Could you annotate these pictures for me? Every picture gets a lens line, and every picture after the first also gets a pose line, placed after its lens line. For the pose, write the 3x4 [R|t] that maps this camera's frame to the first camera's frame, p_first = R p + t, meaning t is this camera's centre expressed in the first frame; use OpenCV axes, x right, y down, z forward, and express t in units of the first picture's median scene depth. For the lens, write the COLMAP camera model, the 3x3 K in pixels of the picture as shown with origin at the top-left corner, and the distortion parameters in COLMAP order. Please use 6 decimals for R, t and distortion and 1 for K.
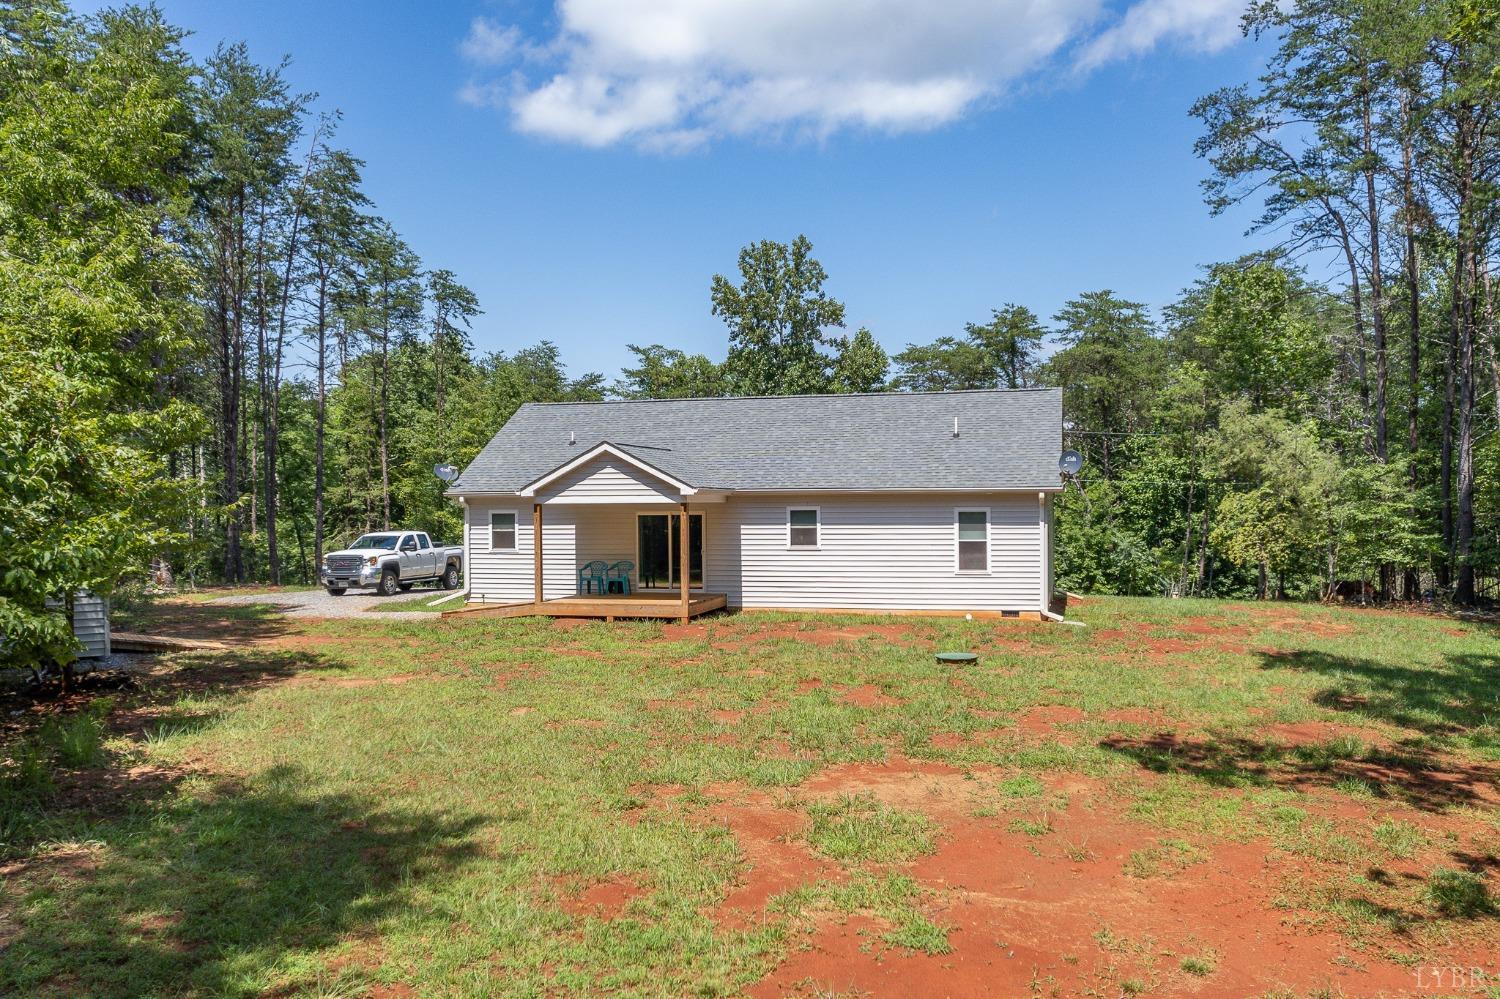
lens RADIAL K [[1411.1, 0, 744.5], [0, 1411.1, 537.4], [0, 0, 1]] dist [0.012256, 0.002729]
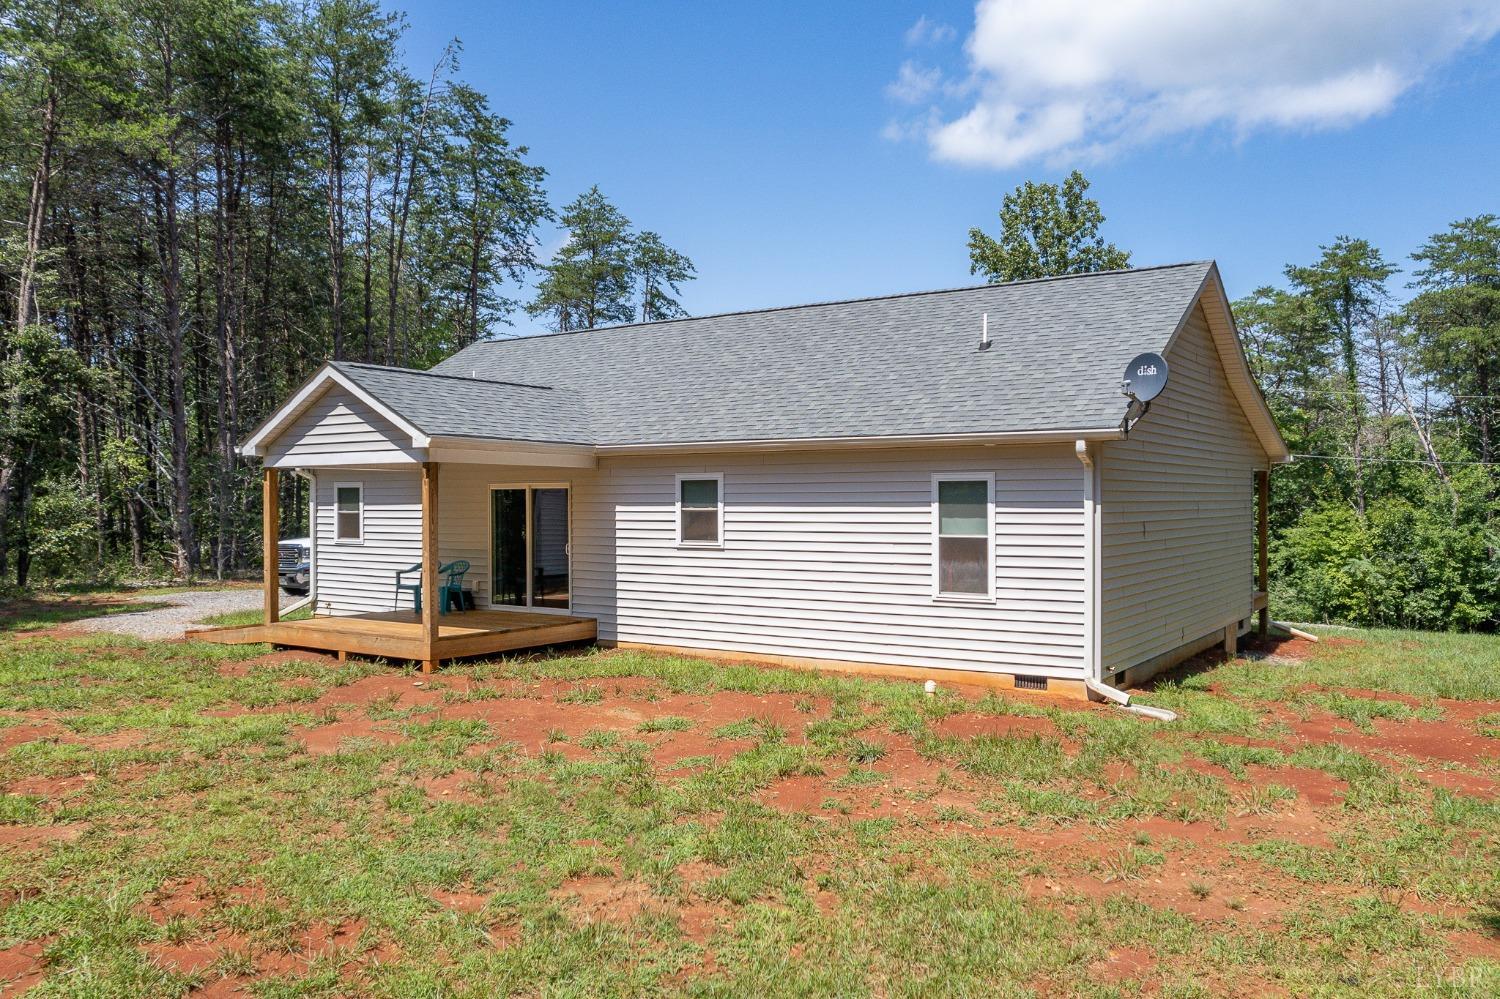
lens RADIAL K [[1233.8, 0, 748.0], [0, 1233.8, 541.7], [0, 0, 1]] dist [0.003459, -0.088323]
pose [[0.939339, 0.017295, -0.342553, 0.232814], [-0.015370, 0.999847, 0.008332, 0.001592], [0.342645, -0.002561, 0.939461, 0.525170]]
